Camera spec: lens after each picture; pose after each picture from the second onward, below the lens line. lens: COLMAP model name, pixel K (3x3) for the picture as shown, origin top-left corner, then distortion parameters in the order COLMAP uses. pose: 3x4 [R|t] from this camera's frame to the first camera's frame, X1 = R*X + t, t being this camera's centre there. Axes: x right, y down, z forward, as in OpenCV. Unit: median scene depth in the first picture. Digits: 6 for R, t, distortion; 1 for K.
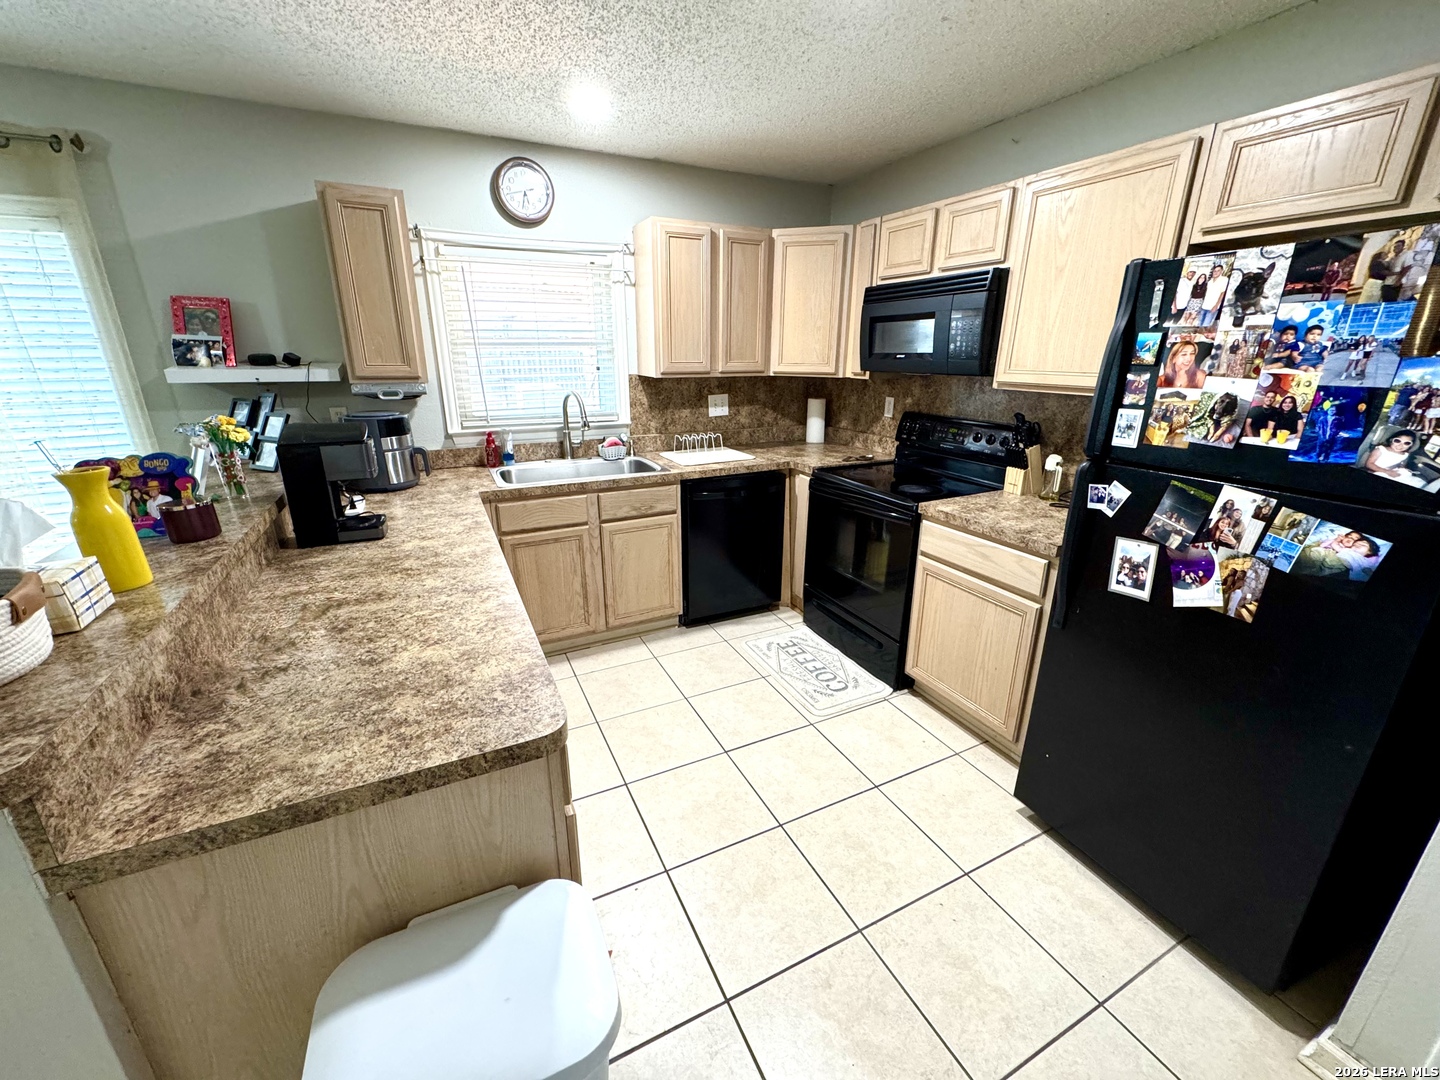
lens RADIAL K [[576.1, 0, 721.6], [0, 576.1, 536.2], [0, 0, 1]] dist [-0.002526, 0.001077]
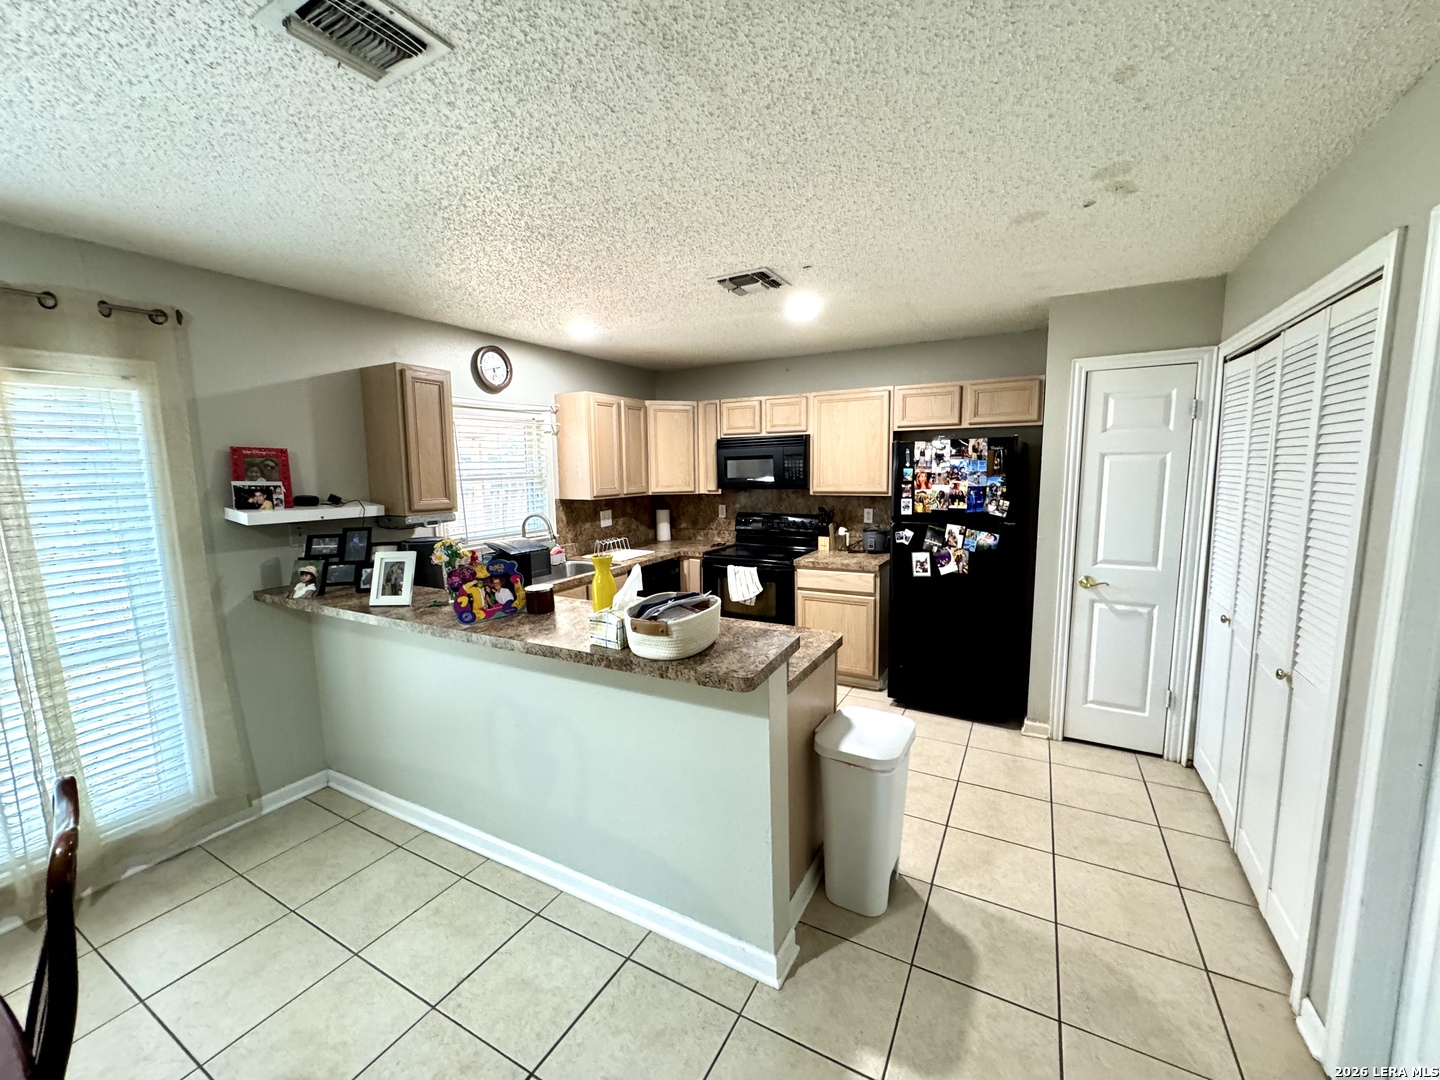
lens RADIAL K [[576.1, 0, 721.6], [0, 576.1, 536.2], [0, 0, 1]] dist [-0.002526, 0.001077]
pose [[0.819041, -0.086782, 0.567134, -0.883412], [0.196637, 0.971084, -0.135384, 0.071190], [-0.538986, 0.222405, 0.812423, -0.342138]]
